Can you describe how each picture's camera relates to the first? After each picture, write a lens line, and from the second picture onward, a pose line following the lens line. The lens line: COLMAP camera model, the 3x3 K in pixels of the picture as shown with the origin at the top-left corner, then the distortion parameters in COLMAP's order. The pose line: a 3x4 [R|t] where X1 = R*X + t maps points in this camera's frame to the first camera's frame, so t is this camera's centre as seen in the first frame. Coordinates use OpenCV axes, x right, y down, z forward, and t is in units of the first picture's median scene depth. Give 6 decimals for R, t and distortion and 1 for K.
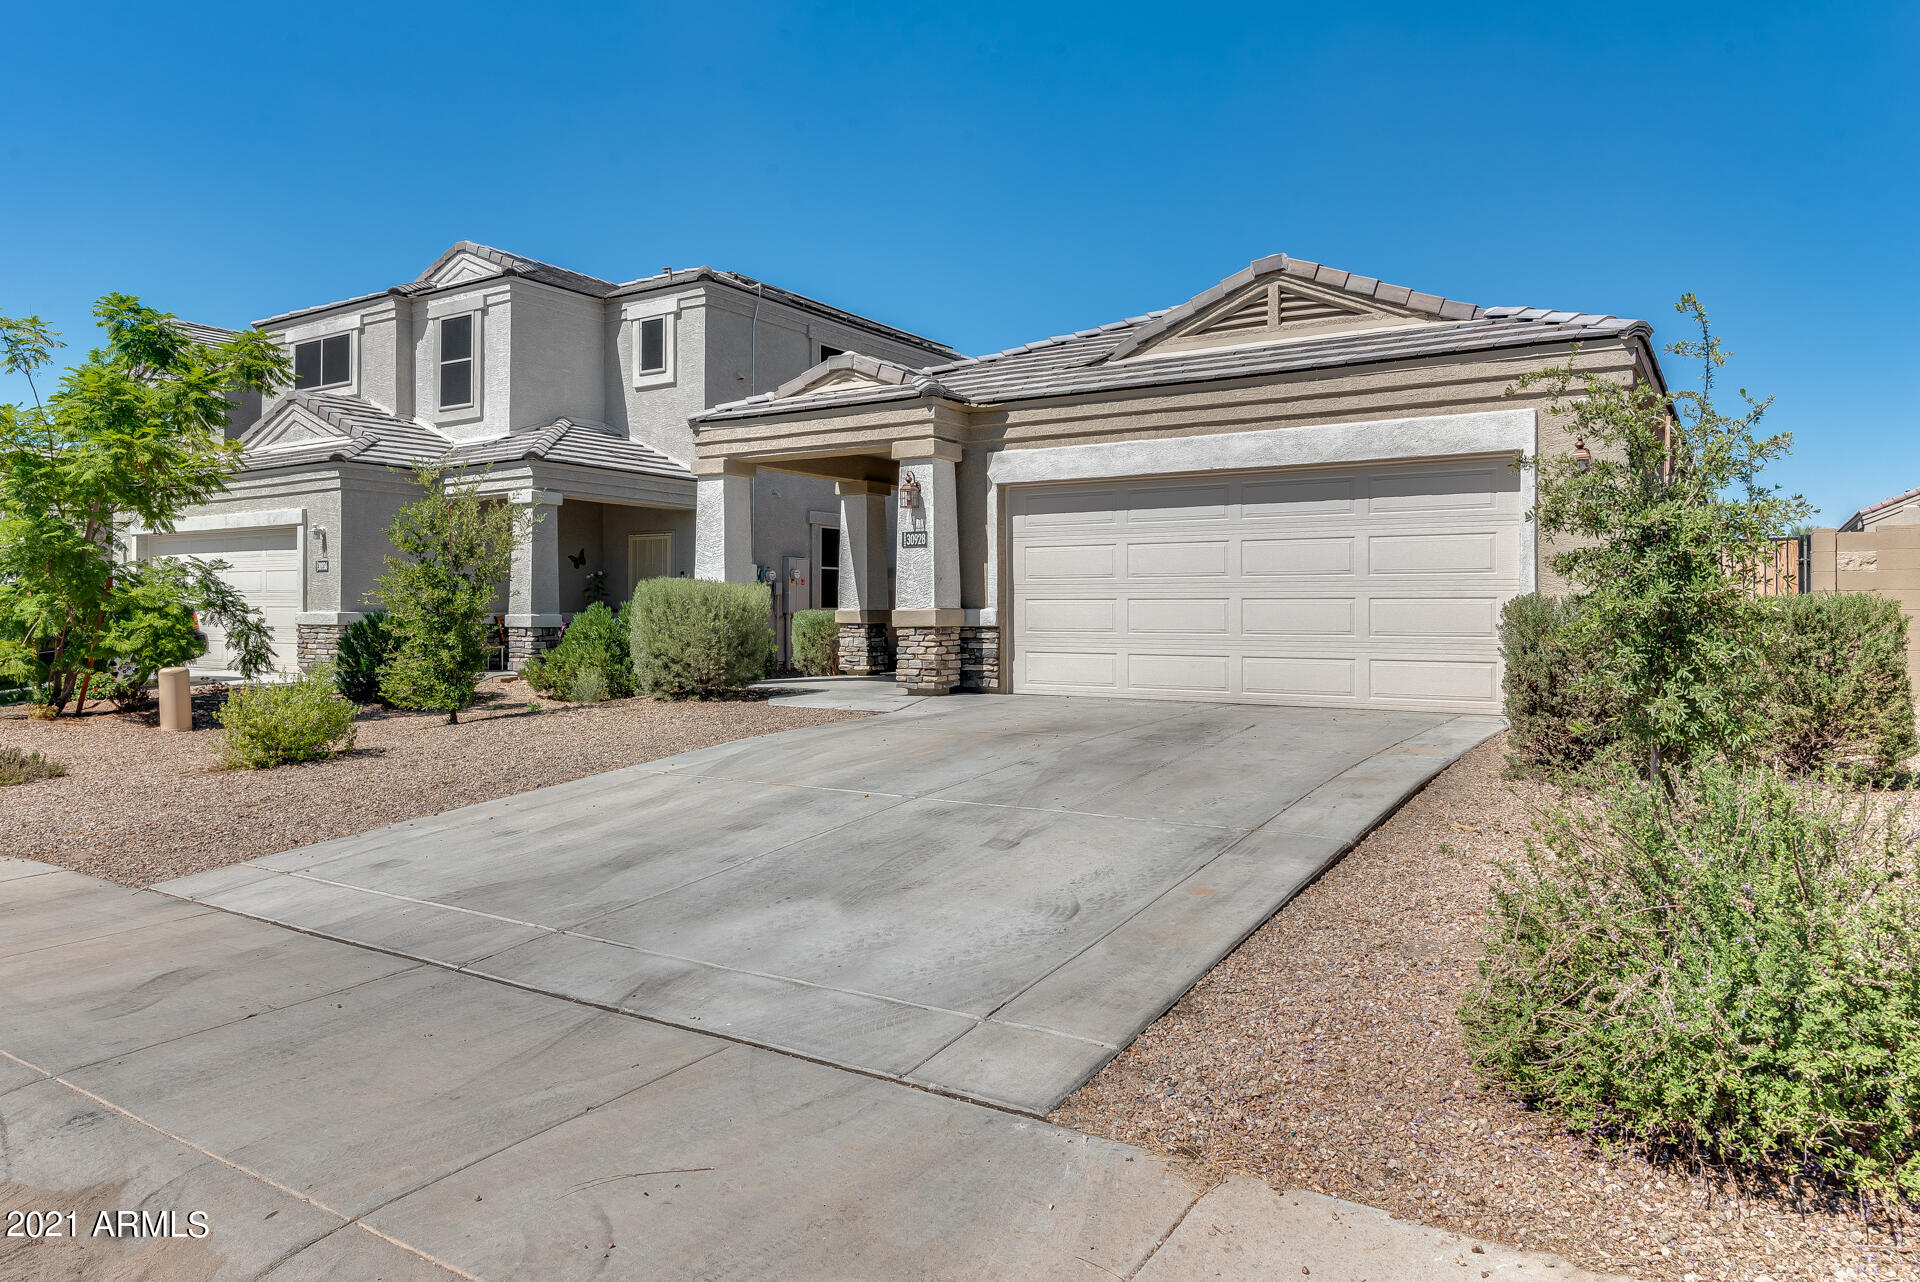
lens RADIAL K [[1140.8, 0, 990.8], [0, 1140.8, 617.8], [0, 0, 1]] dist [-0.005398, -0.000508]
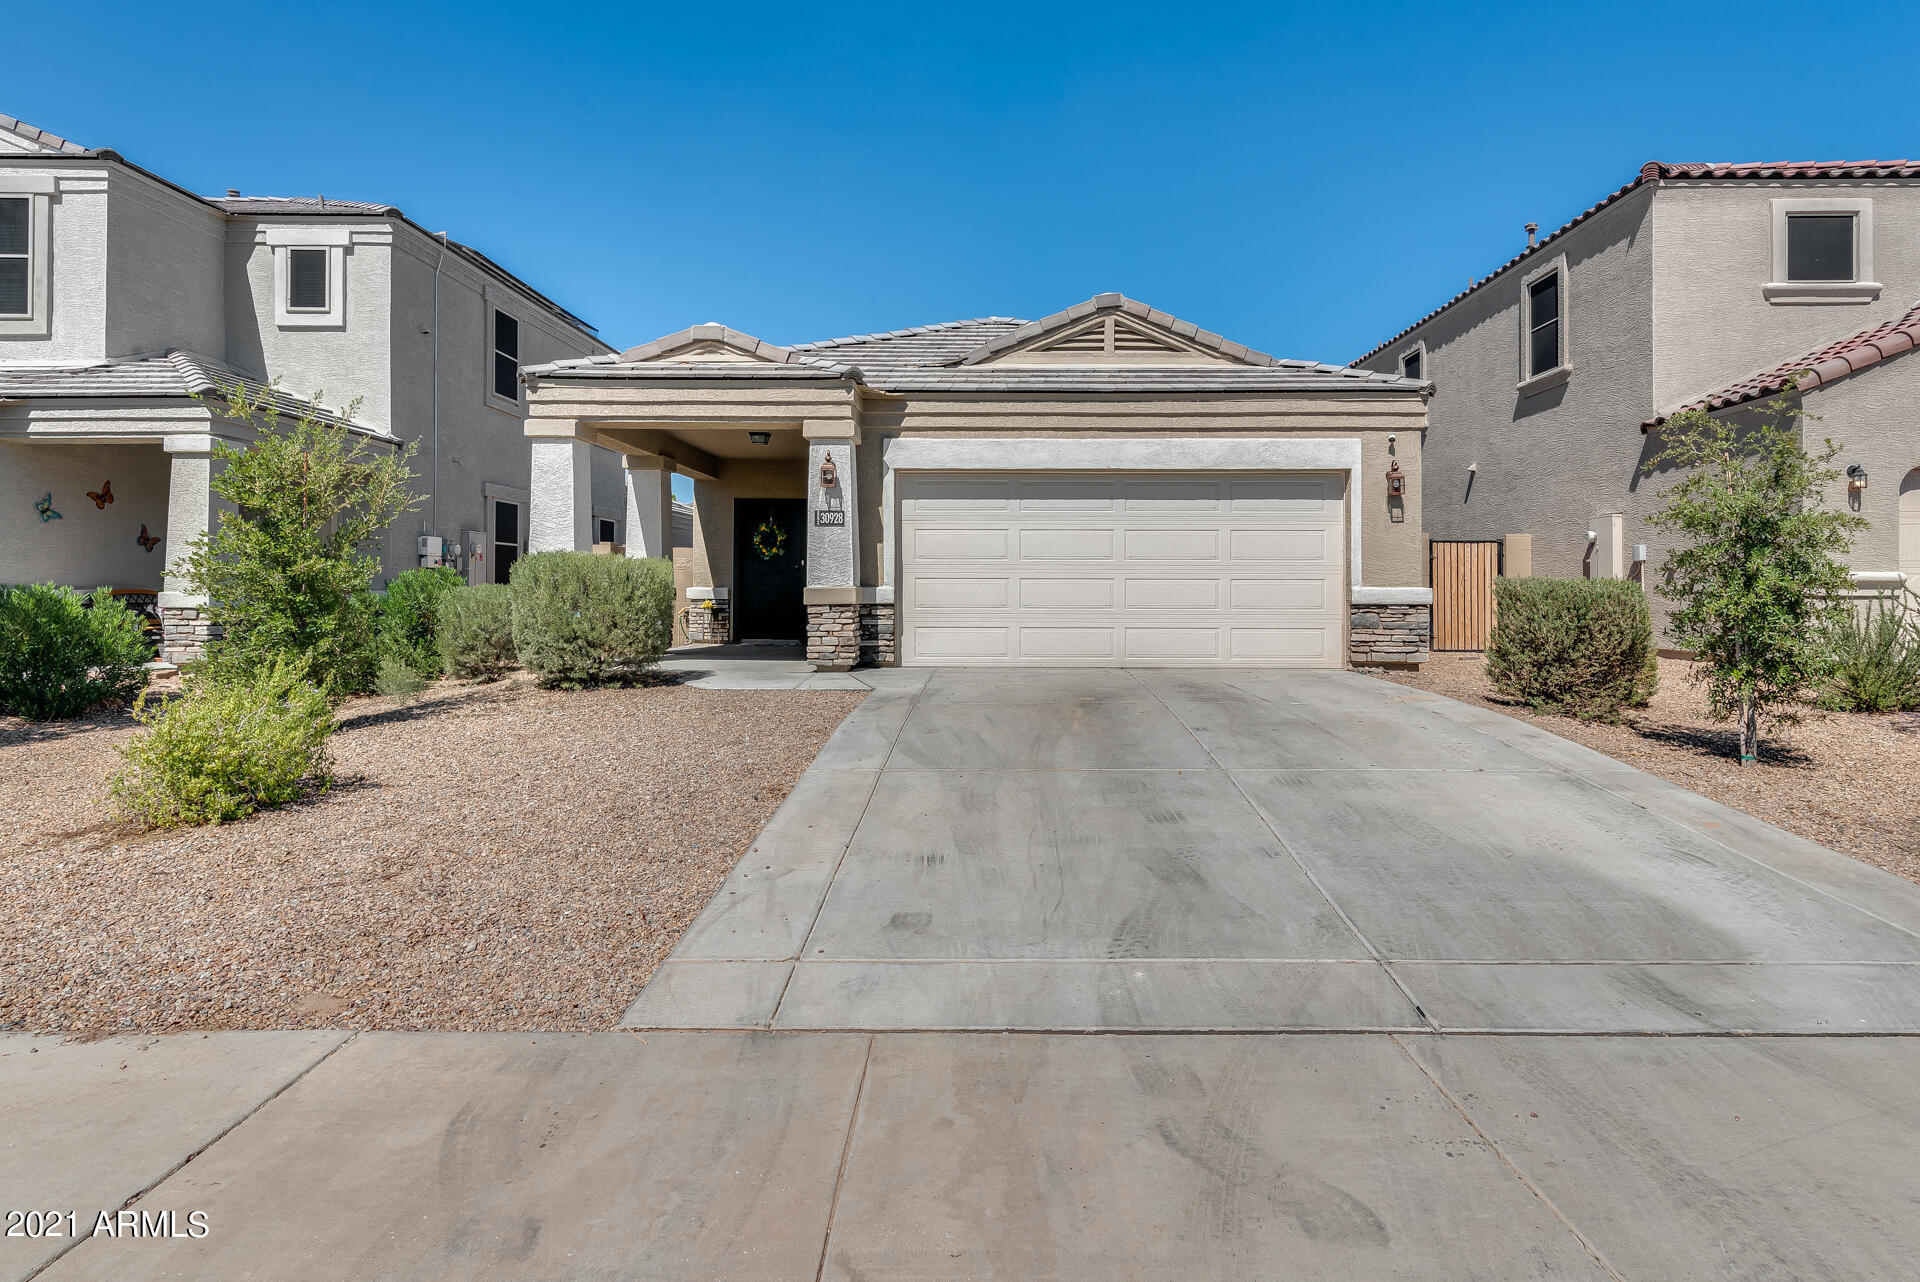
lens RADIAL K [[957.6, 0, 973.1], [0, 957.6, 587.8], [0, 0, 1]] dist [0.012684, -0.001097]
pose [[0.864134, 0.002277, 0.503256, -0.380298], [0.001335, 0.999976, -0.006818, -0.000847], [-0.503259, 0.006564, 0.864111, 0.198137]]
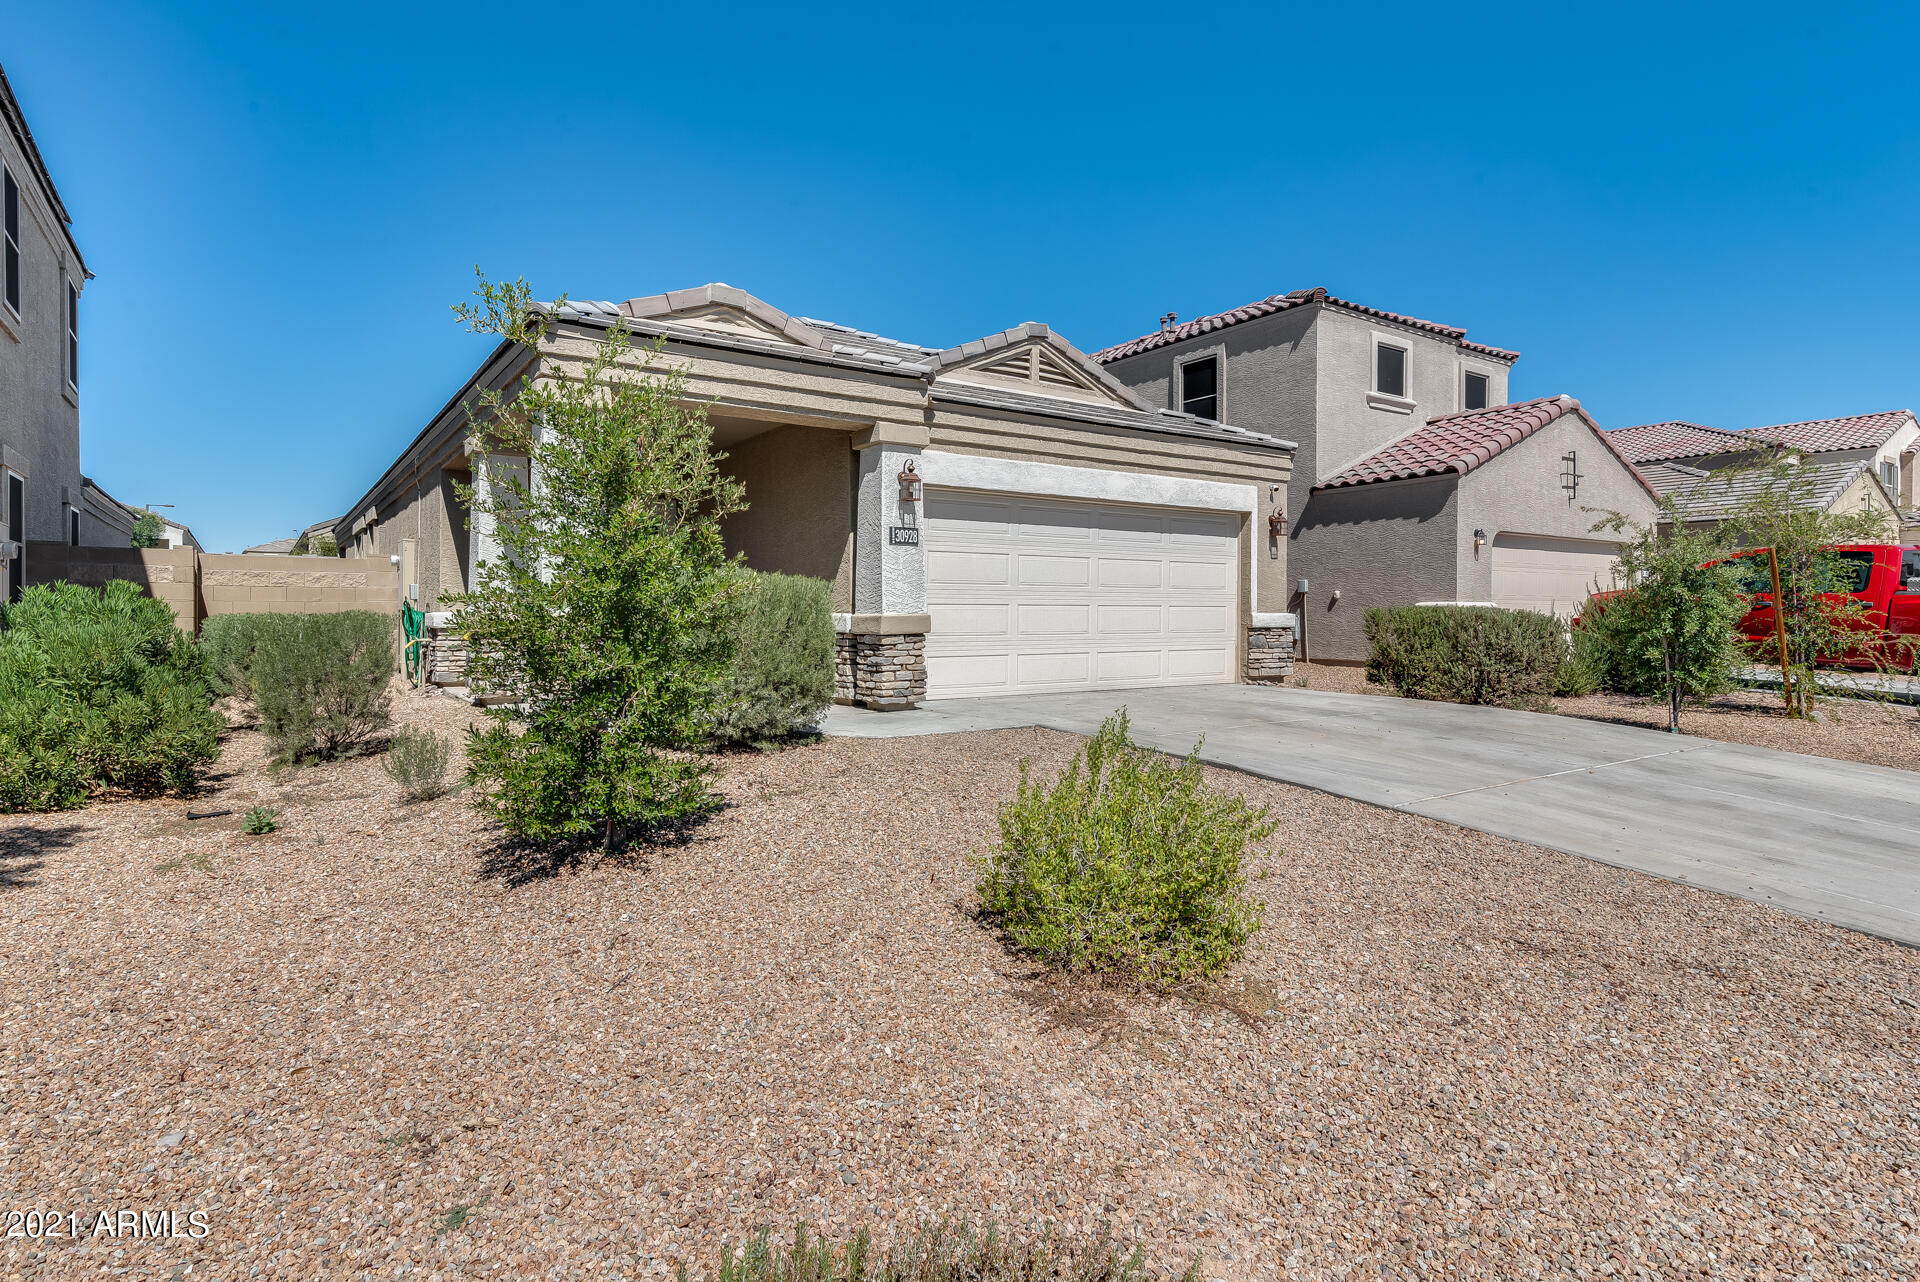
lens RADIAL K [[970.4, 0, 908.9], [0, 970.4, 625.8], [0, 0, 1]] dist [0.016044, -0.000637]
pose [[0.443636, -0.012831, 0.896115, -0.737537], [0.004358, 0.999917, 0.012160, -0.007771], [-0.896197, -0.001489, 0.443654, 0.651792]]
